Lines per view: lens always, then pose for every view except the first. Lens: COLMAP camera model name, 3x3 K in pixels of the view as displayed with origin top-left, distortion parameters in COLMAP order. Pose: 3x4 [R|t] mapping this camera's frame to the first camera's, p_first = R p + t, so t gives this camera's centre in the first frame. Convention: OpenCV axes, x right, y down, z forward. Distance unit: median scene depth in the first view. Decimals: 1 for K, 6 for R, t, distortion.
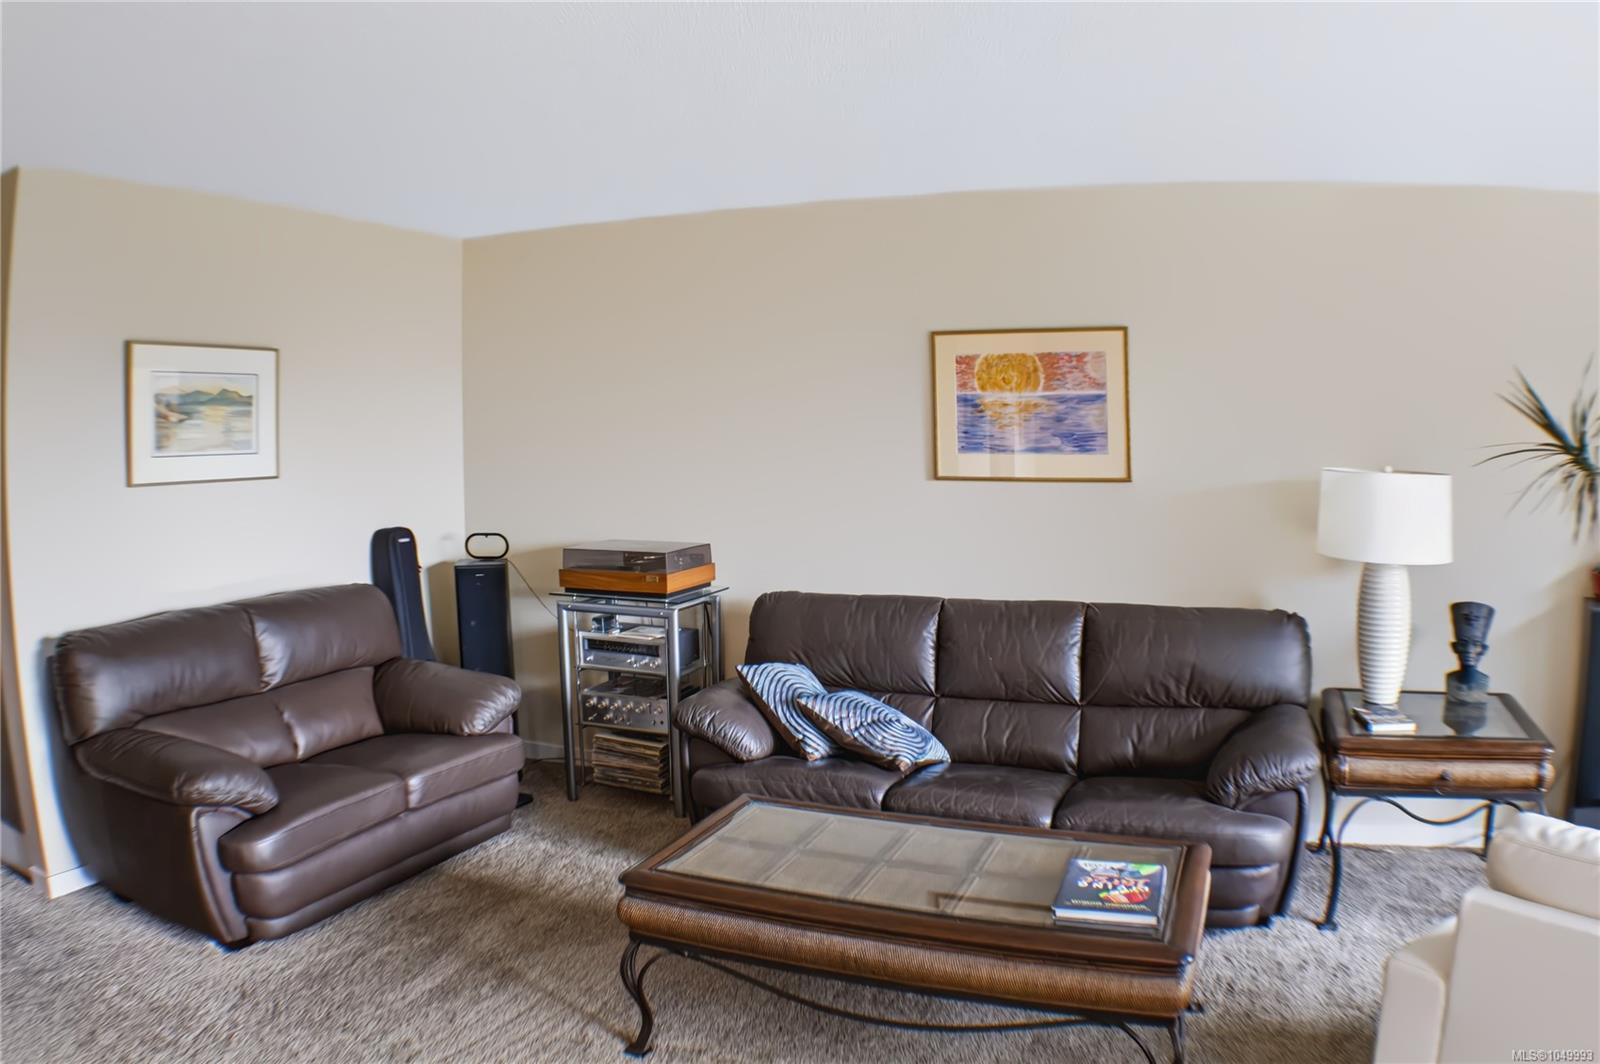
lens RADIAL K [[1204.5, 0, 765.1], [0, 1204.5, 523.4], [0, 0, 1]] dist [-0.239354, 0.032152]
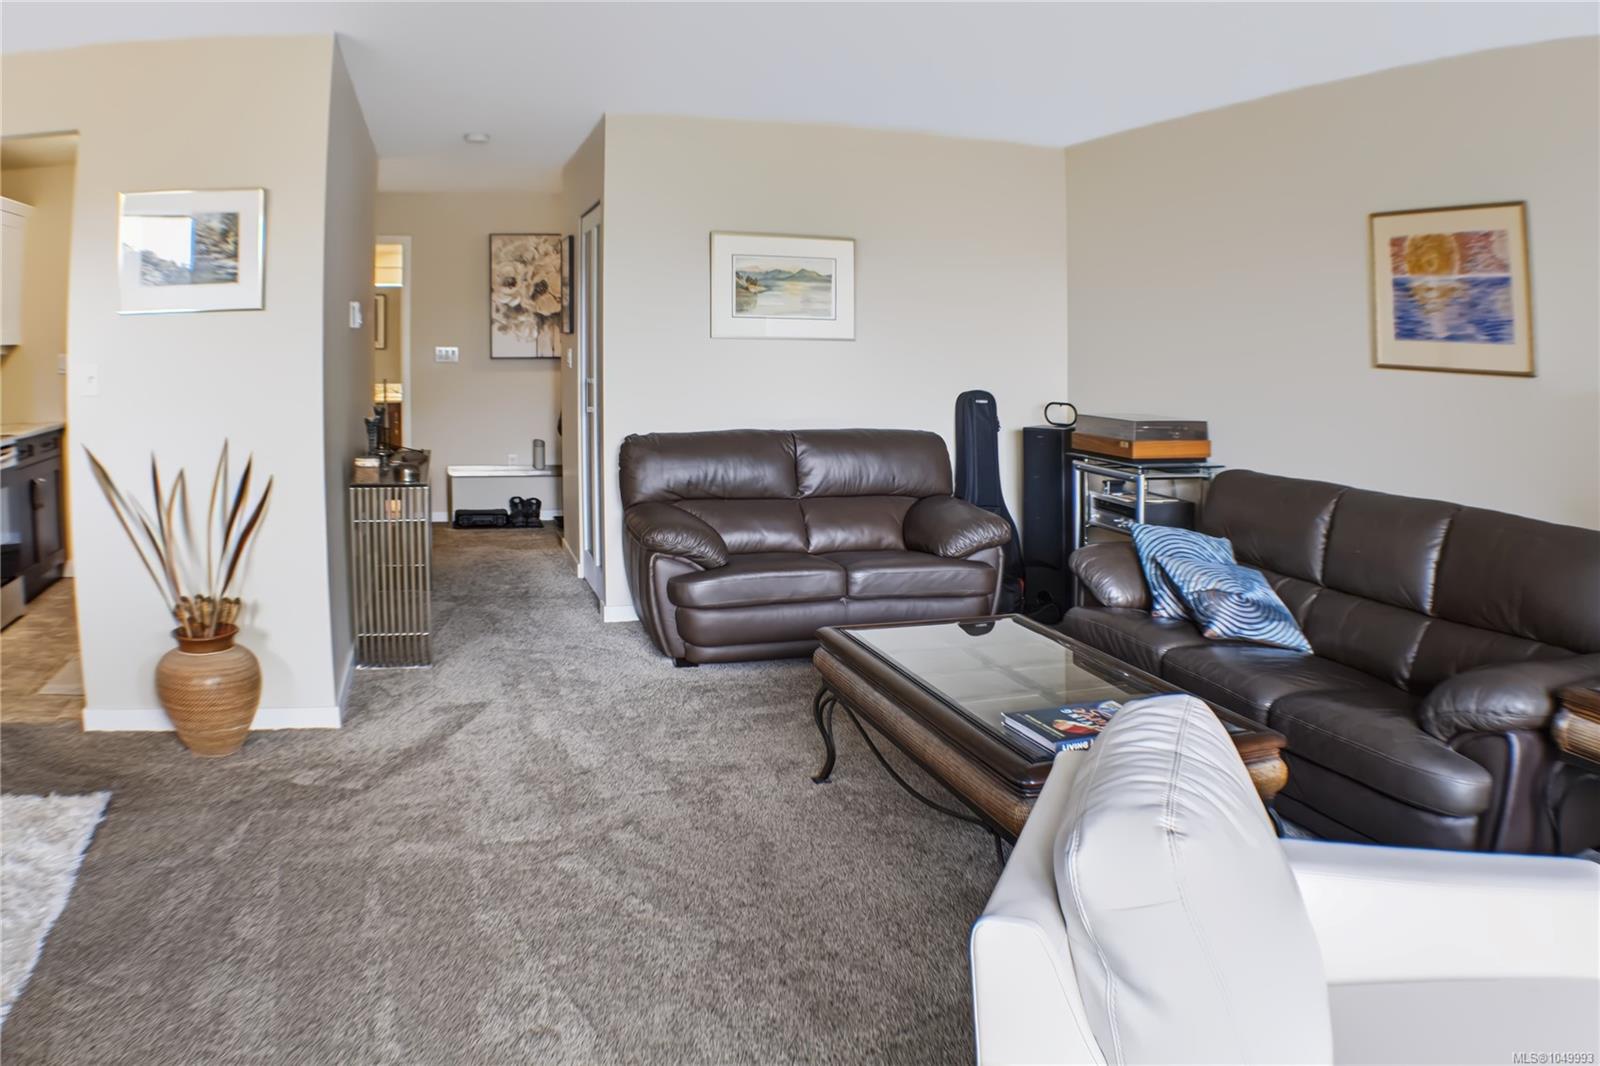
lens RADIAL K [[1204.5, 0, 799.2], [0, 1204.5, 497.7], [0, 0, 1]] dist [-0.239354, 0.032152]
pose [[0.679068, 0.112355, -0.725426, 0.538867], [-0.076602, 0.993668, 0.082194, 0.030553], [0.730067, -0.000246, 0.683375, 0.052748]]
